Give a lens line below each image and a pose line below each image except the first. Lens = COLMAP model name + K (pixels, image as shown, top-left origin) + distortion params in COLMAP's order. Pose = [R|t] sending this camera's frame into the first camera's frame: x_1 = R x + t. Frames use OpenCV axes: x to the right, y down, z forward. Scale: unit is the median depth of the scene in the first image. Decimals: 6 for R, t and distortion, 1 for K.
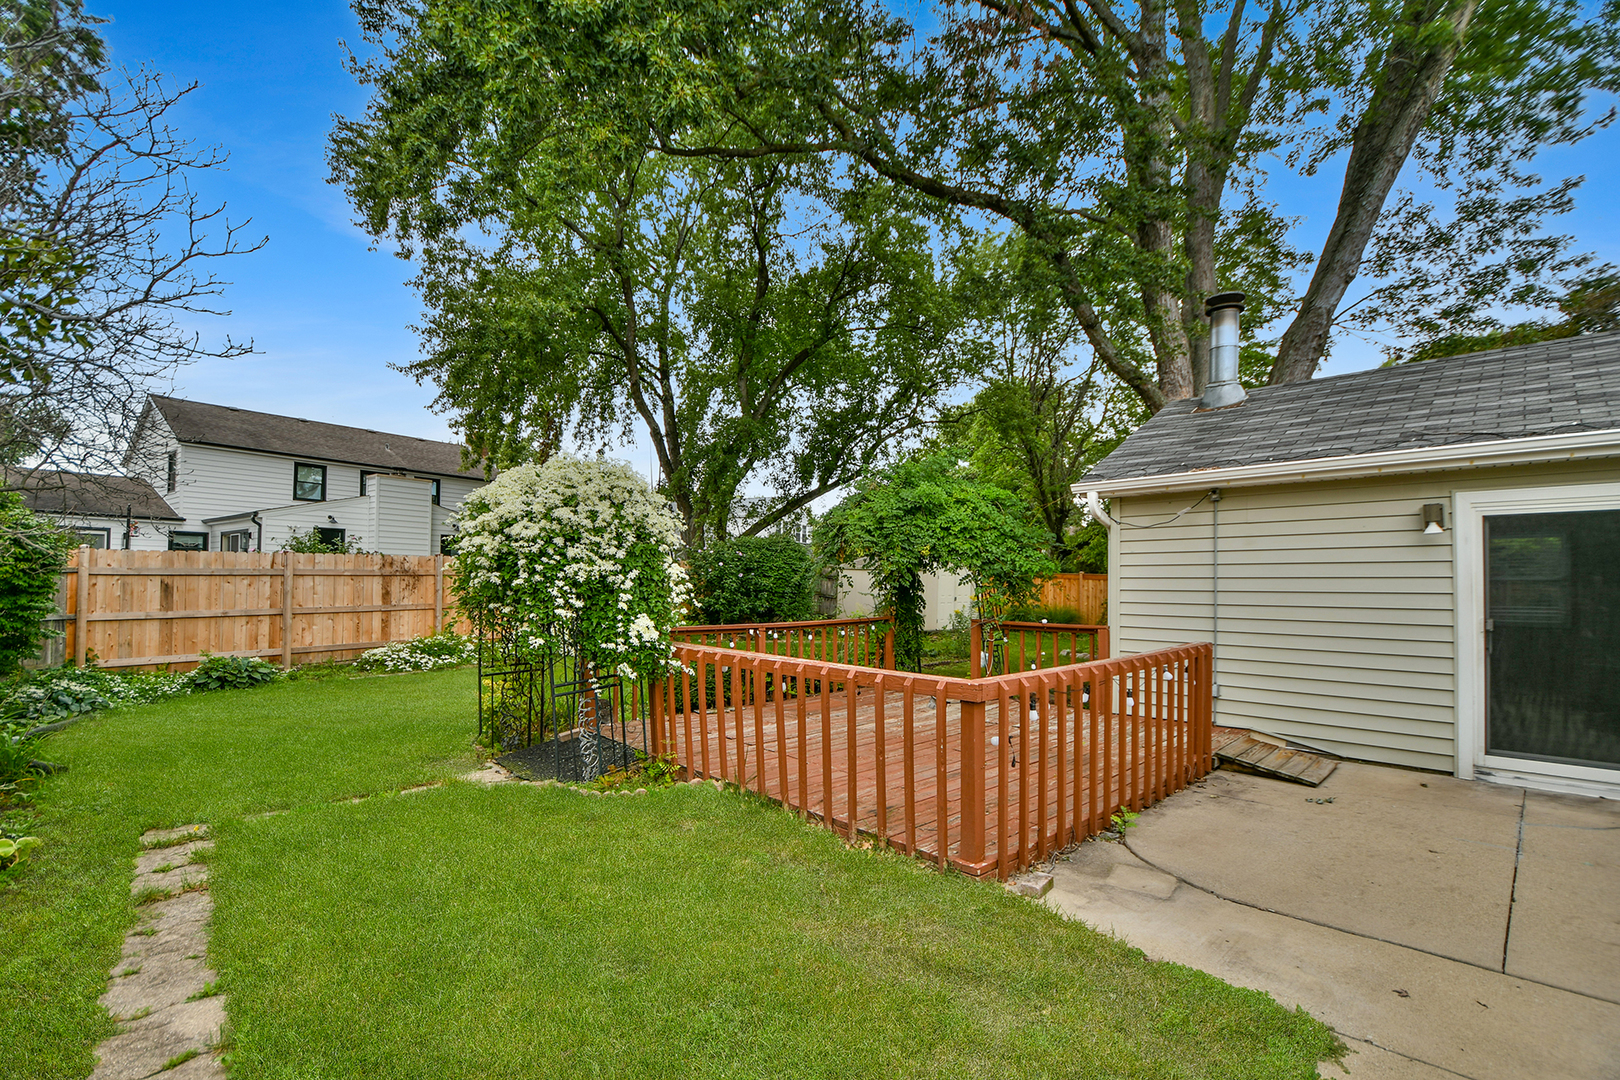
lens RADIAL K [[714.6, 0, 803.5], [0, 714.6, 541.0], [0, 0, 1]] dist [0.009312, -0.014102]
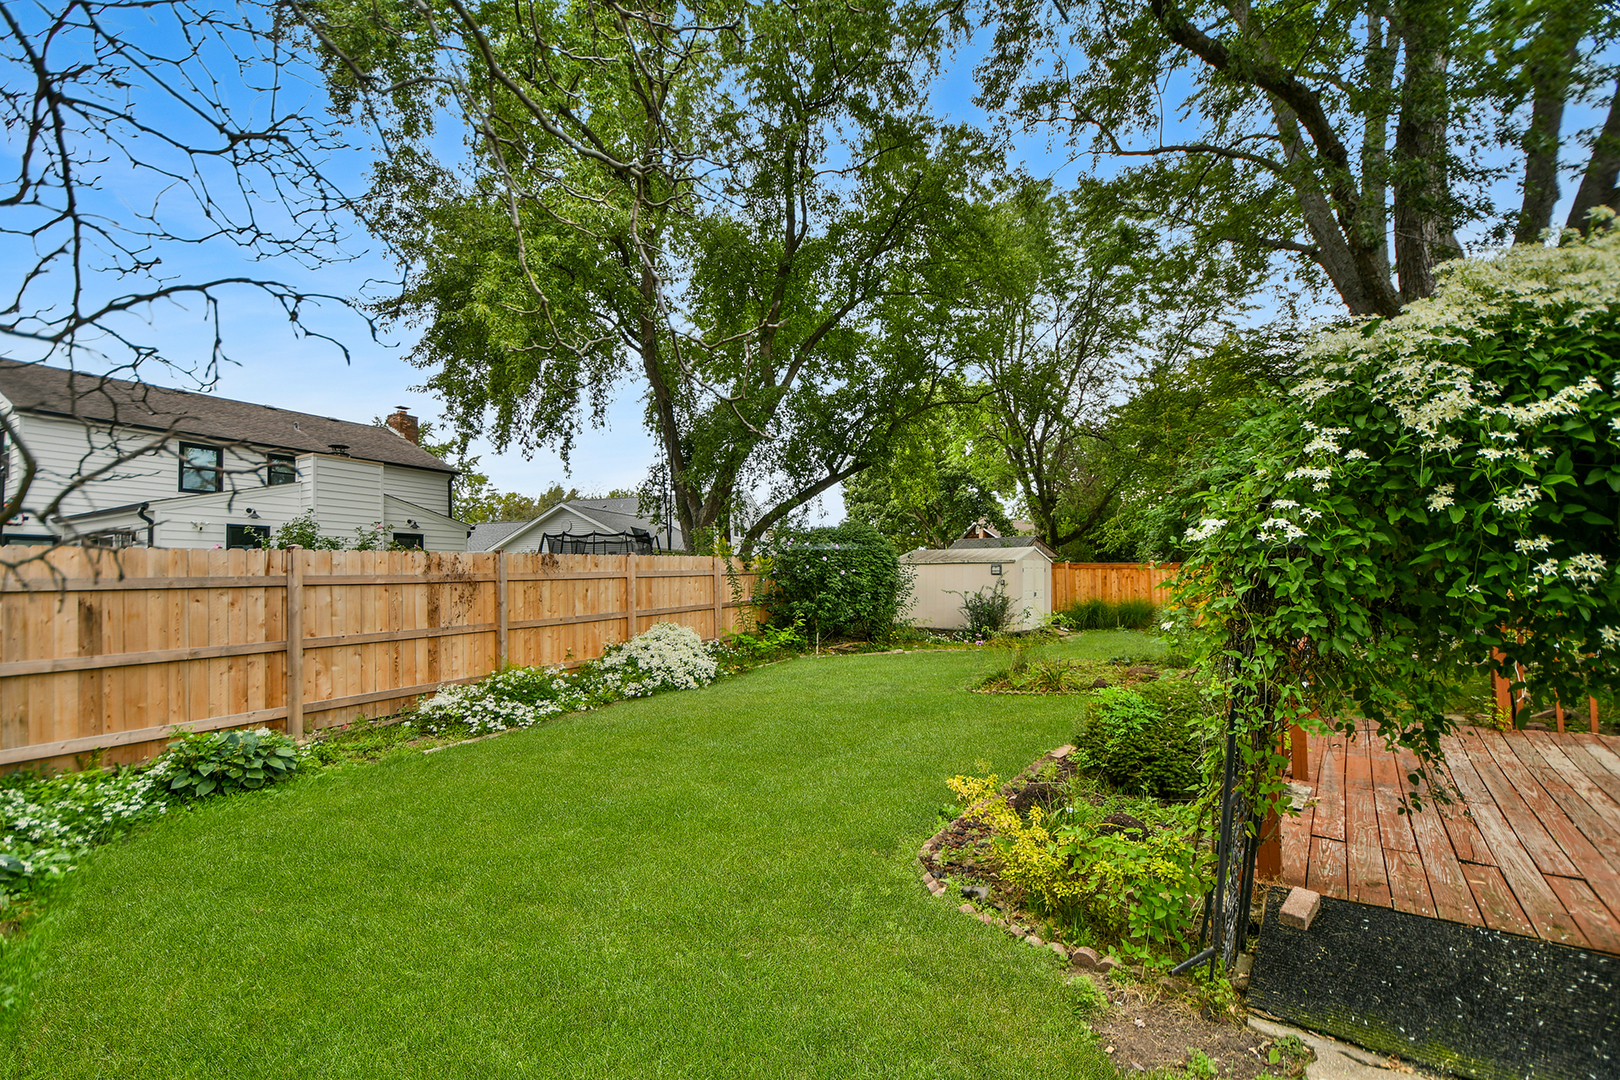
lens RADIAL K [[714.6, 0, 810.7], [0, 714.6, 543.9], [0, 0, 1]] dist [0.009312, -0.014102]
pose [[0.987657, -0.019813, 0.155375, -0.379574], [0.019299, 0.999802, 0.004812, 0.017409], [-0.155440, -0.001754, 0.987844, 0.329350]]
